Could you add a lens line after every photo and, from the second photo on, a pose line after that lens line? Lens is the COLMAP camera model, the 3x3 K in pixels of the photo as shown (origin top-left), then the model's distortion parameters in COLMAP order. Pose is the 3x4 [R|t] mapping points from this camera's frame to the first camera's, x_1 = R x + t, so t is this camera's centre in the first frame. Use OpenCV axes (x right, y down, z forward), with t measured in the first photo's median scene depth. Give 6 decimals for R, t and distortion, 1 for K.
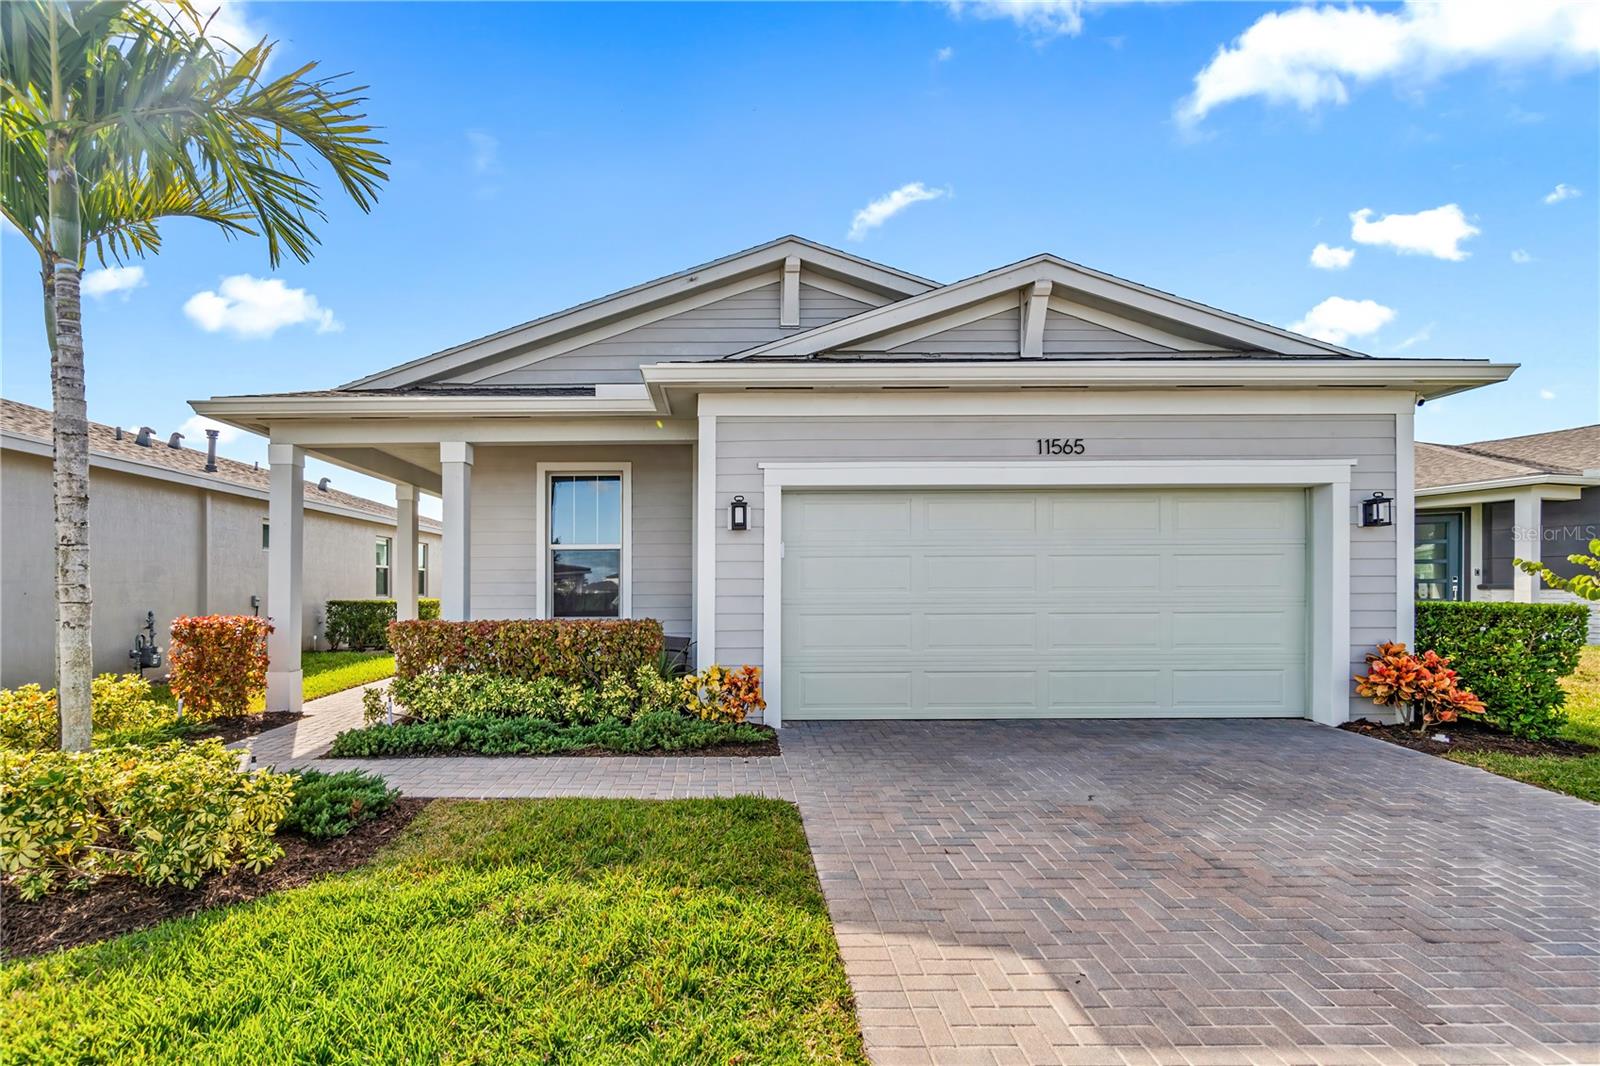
lens RADIAL K [[704.6, 0, 784.2], [0, 704.6, 543.5], [0, 0, 1]] dist [-0.001764, -0.000270]
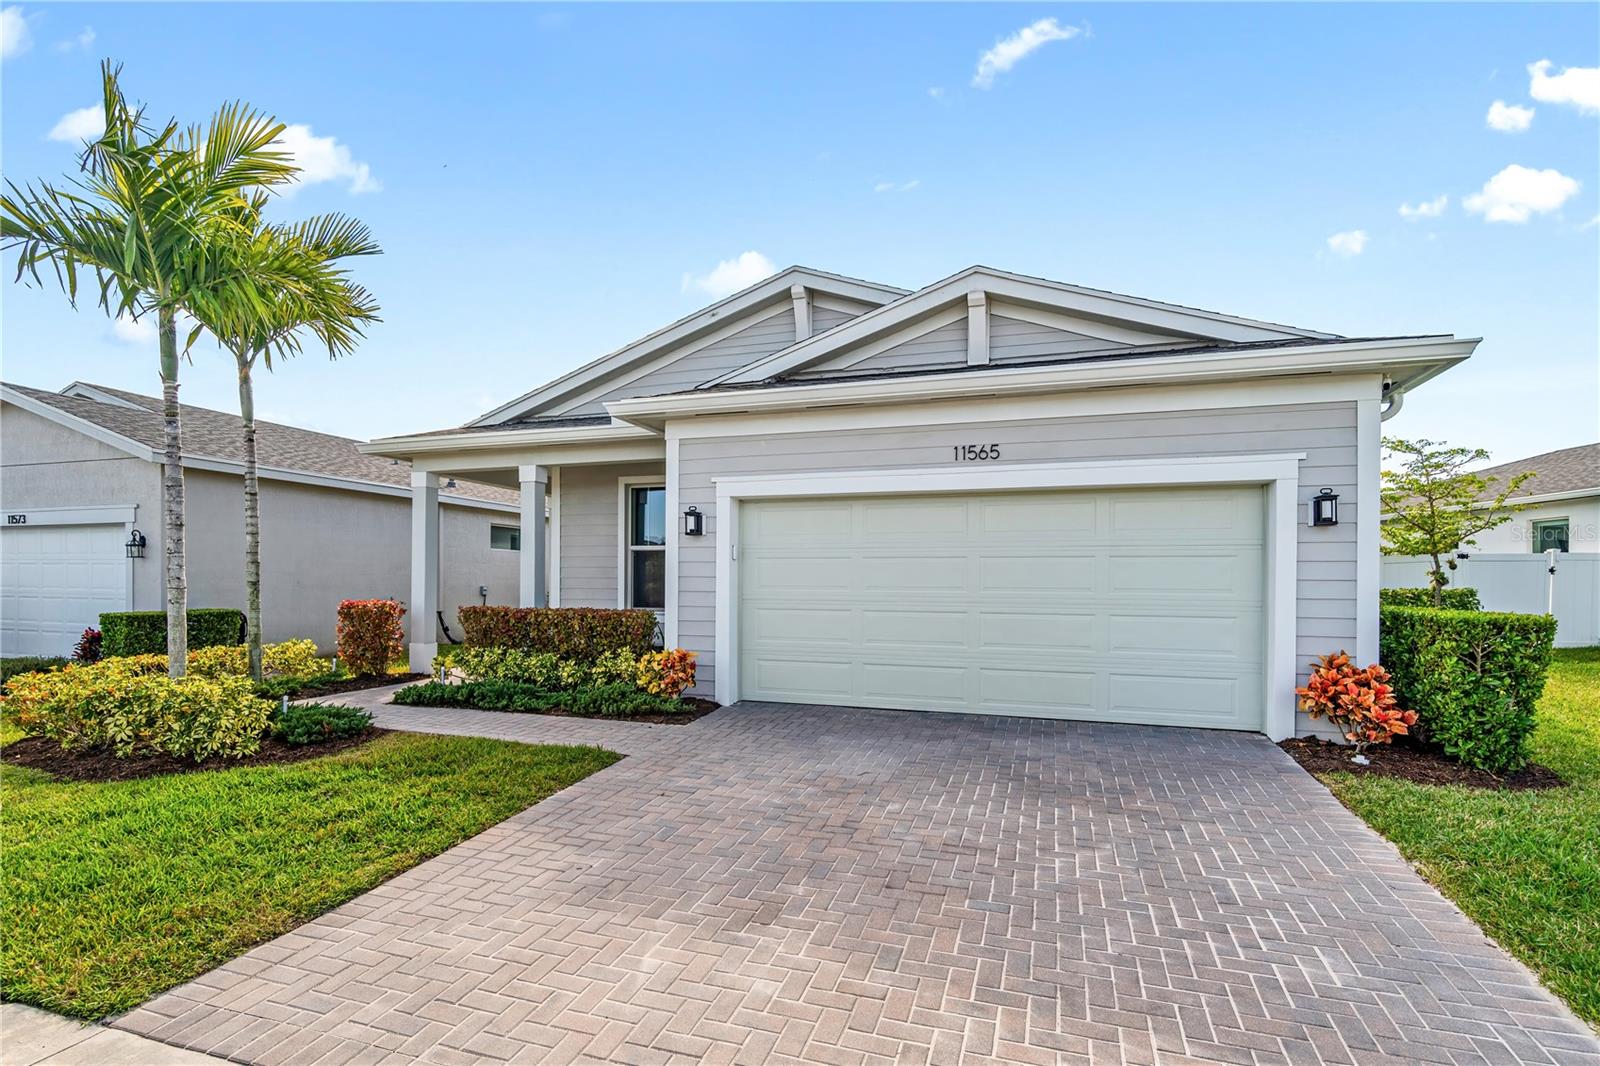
lens RADIAL K [[726.3, 0, 835.7], [0, 726.3, 538.7], [0, 0, 1]] dist [-0.000597, -0.000220]
pose [[0.955213, -0.006439, -0.295849, 0.506536], [0.006585, 0.999978, -0.000503, -0.011068], [0.295846, -0.001467, 0.955234, -0.086588]]
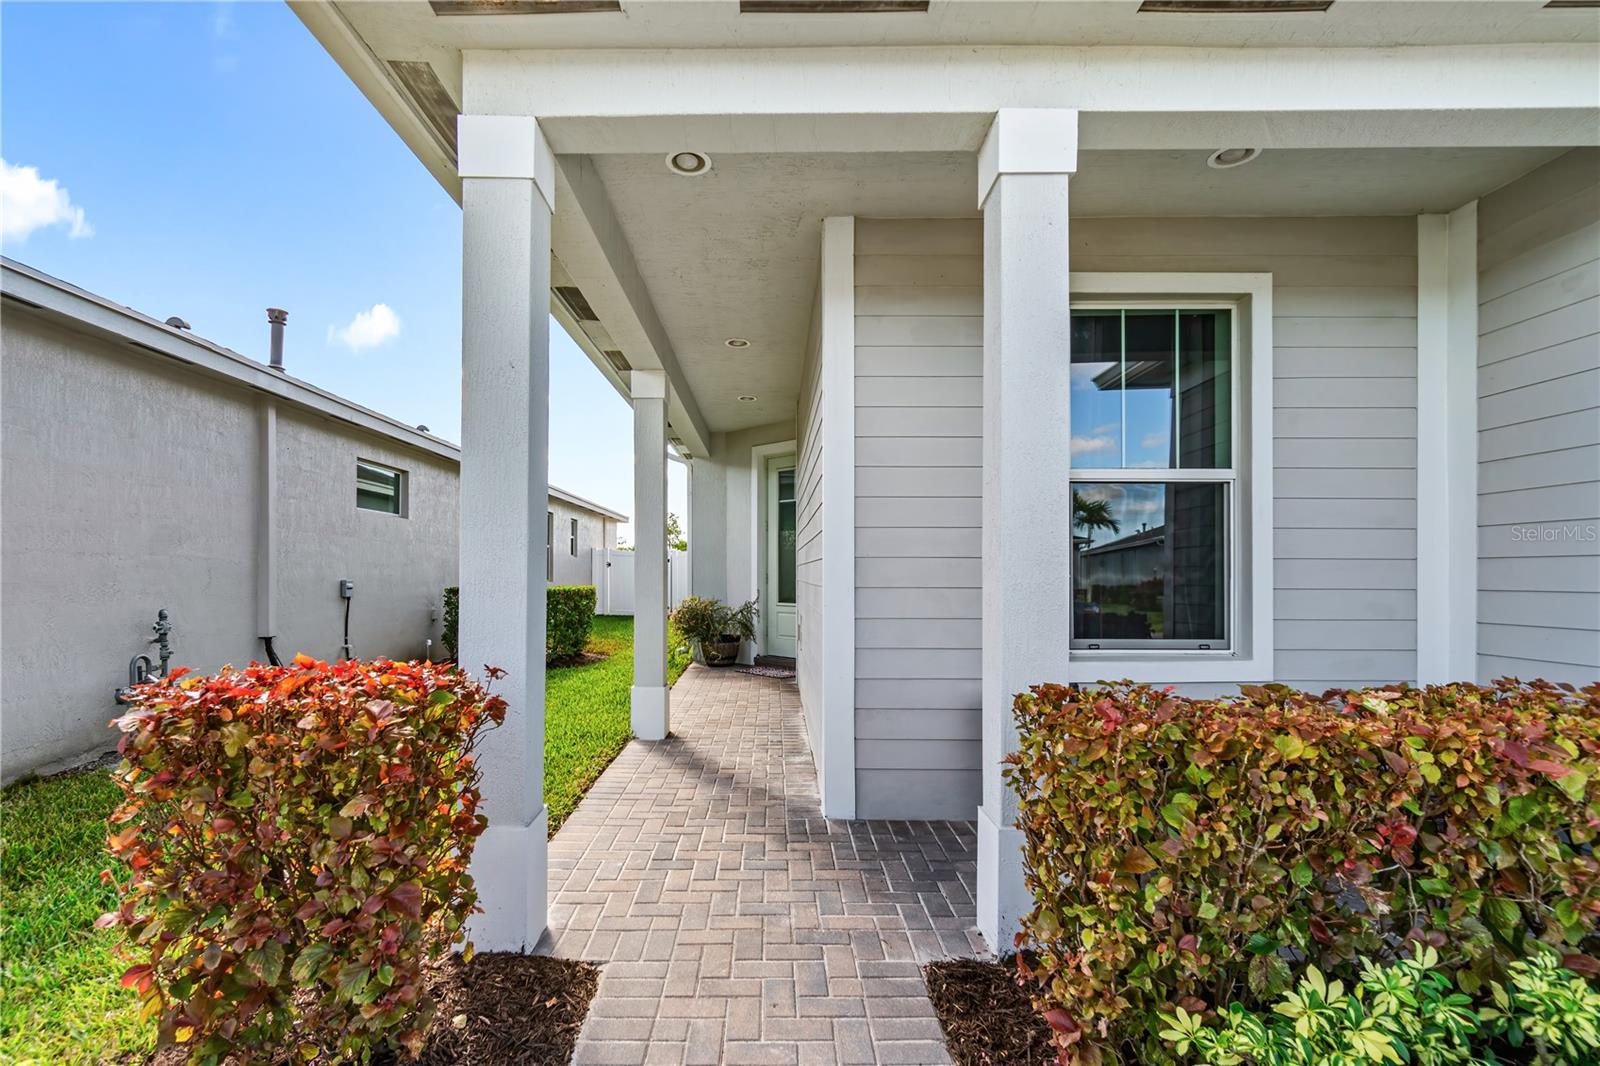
lens RADIAL K [[664.5, 0, 800.0], [0, 664.5, 533.0], [0, 0, 1]] dist [0.001090, 0.000121]
pose [[0.999911, 0.005568, -0.012128, -0.651325], [-0.005528, 0.999979, 0.003339, 0.053496], [0.012146, -0.003272, 0.999921, 0.792728]]
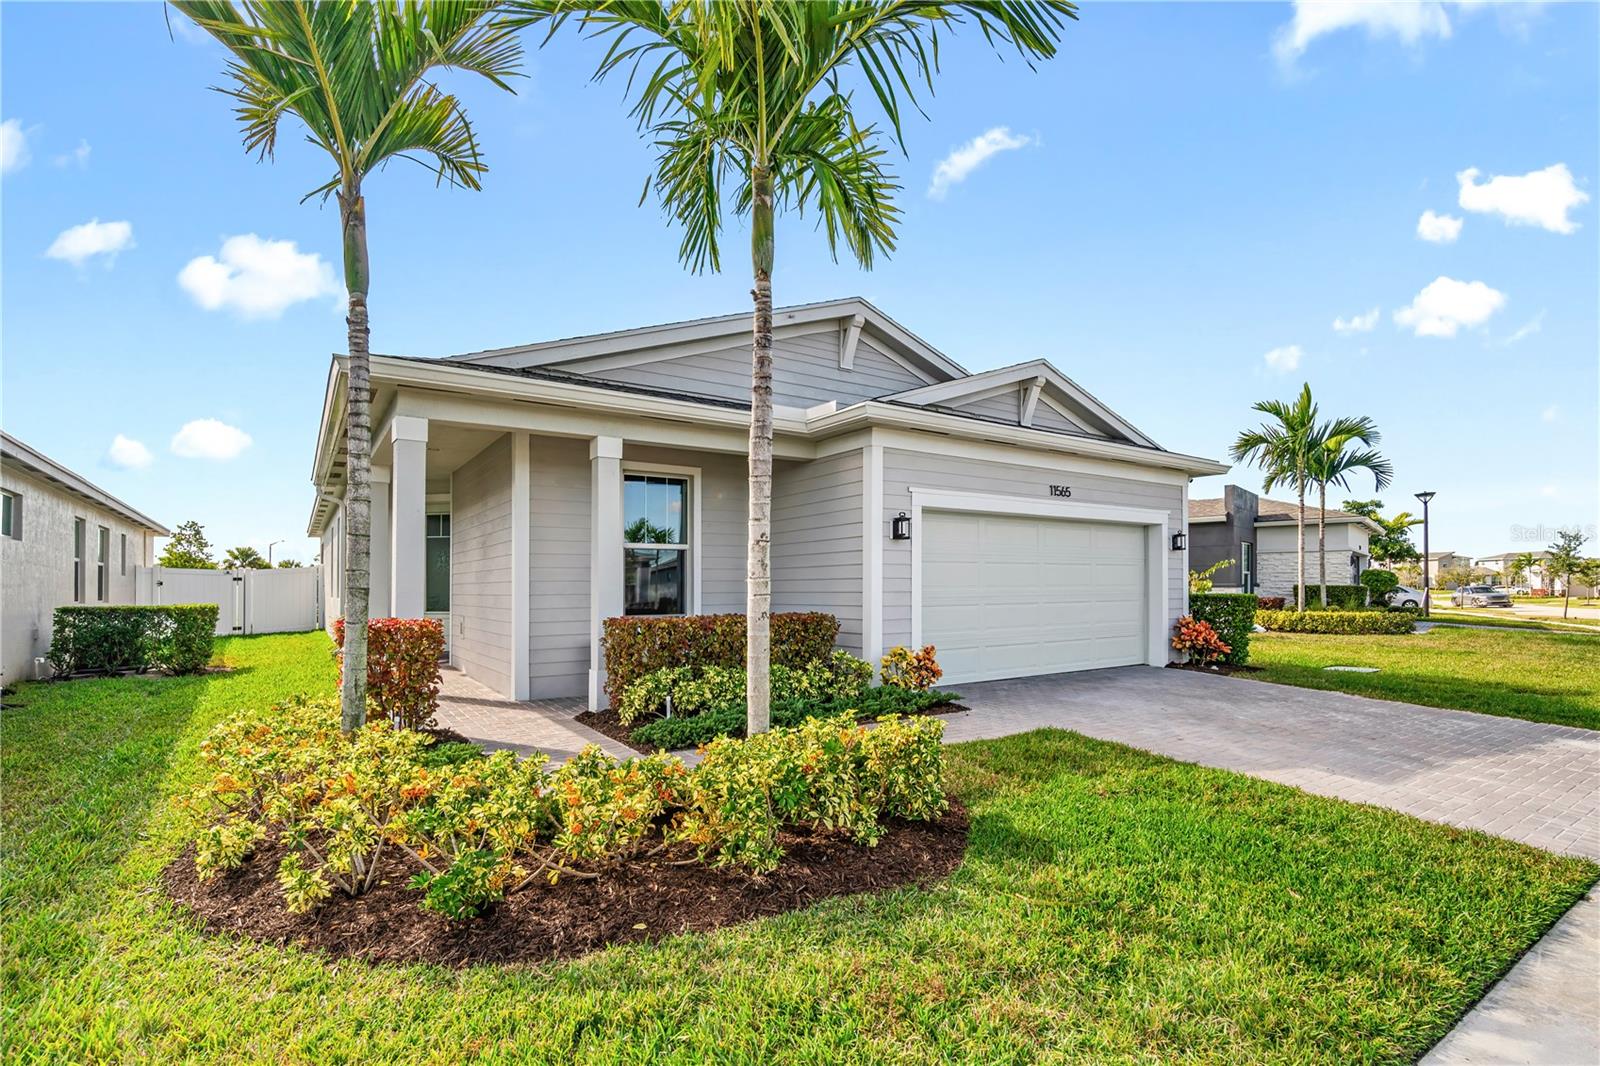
lens RADIAL K [[704.6, 0, 784.2], [0, 704.6, 543.5], [0, 0, 1]] dist [-0.001764, -0.000270]
pose [[0.847178, 0.032699, 0.530302, -0.895841], [-0.030071, 0.999455, -0.013588, 0.011617], [-0.530457, -0.004435, 0.847700, 0.040789]]
